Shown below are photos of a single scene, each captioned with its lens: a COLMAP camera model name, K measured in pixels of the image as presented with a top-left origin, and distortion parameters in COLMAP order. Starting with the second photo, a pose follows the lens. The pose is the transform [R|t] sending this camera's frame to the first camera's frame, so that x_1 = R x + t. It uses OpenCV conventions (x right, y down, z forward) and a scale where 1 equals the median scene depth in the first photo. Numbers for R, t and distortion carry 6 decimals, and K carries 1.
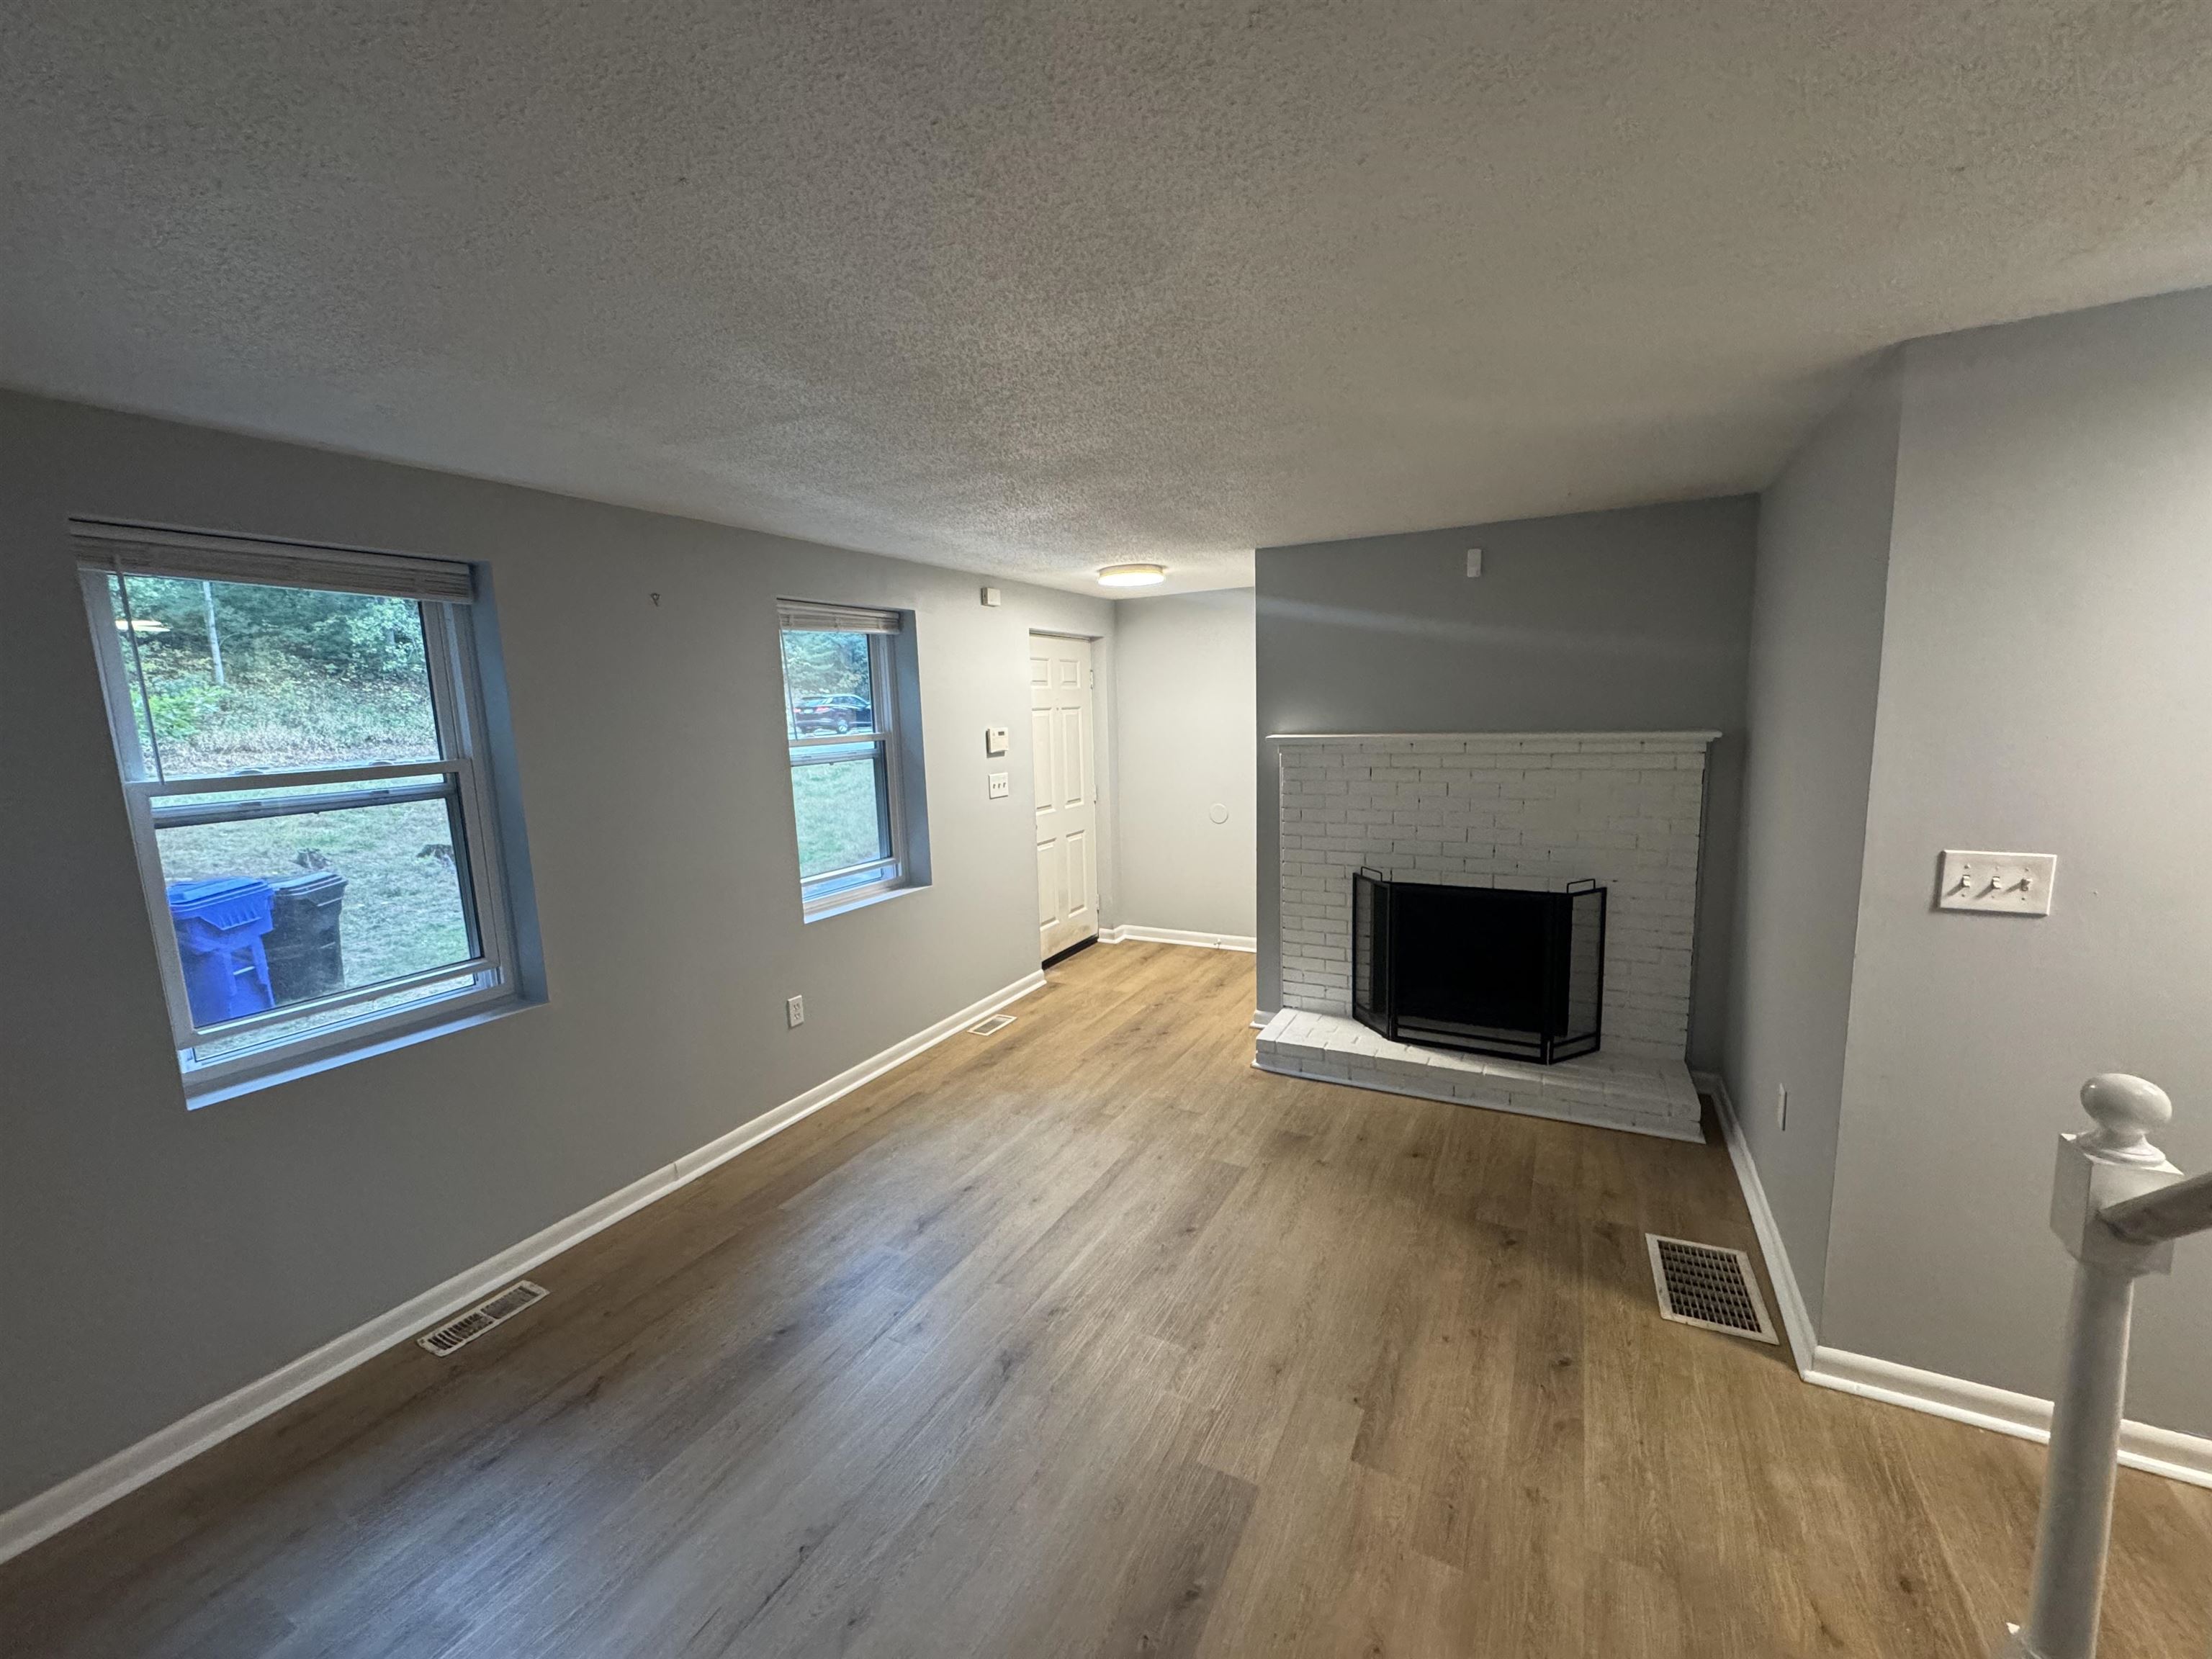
lens RADIAL K [[874.3, 0, 1101.2], [0, 874.3, 836.4], [0, 0, 1]] dist [-0.001141, 0.000064]
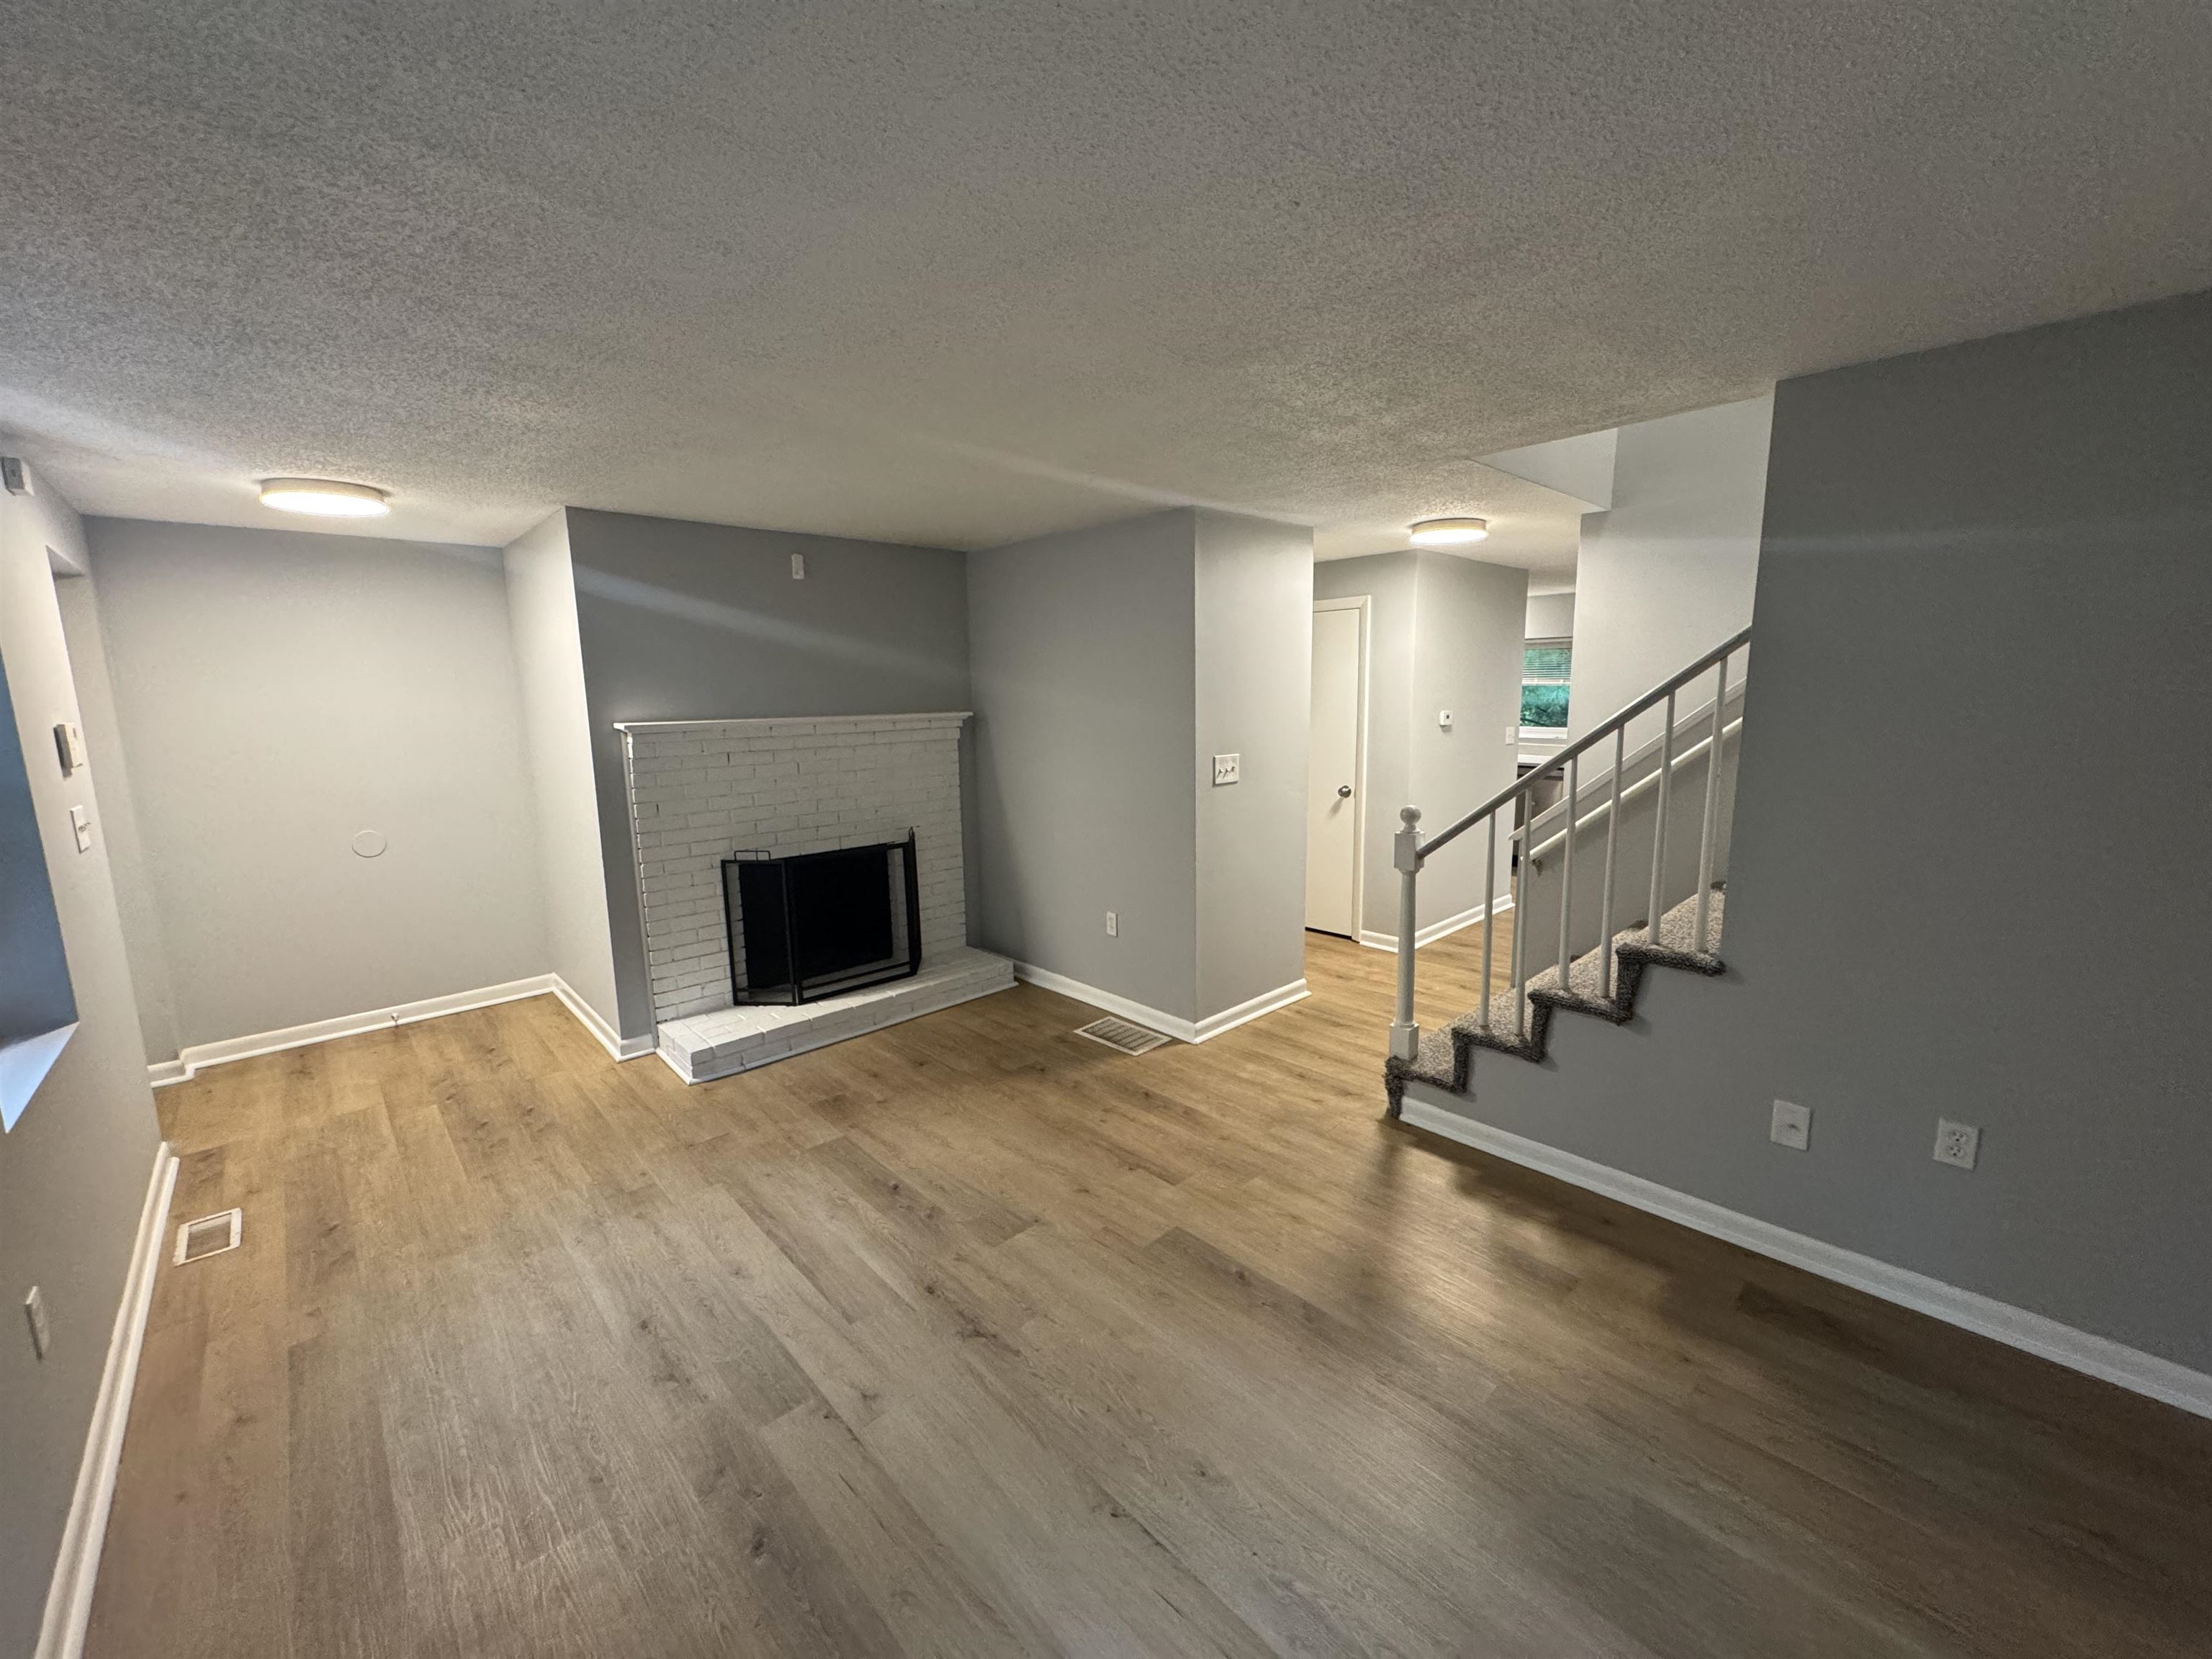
lens RADIAL K [[878.0, 0, 1106.0], [0, 878.0, 829.5], [0, 0, 1]] dist [-0.002576, 0.000301]
pose [[0.318874, -0.124897, 0.939532, -0.535400], [0.147757, 0.985710, 0.080887, -0.009202], [-0.936209, 0.113030, 0.332772, 0.272278]]
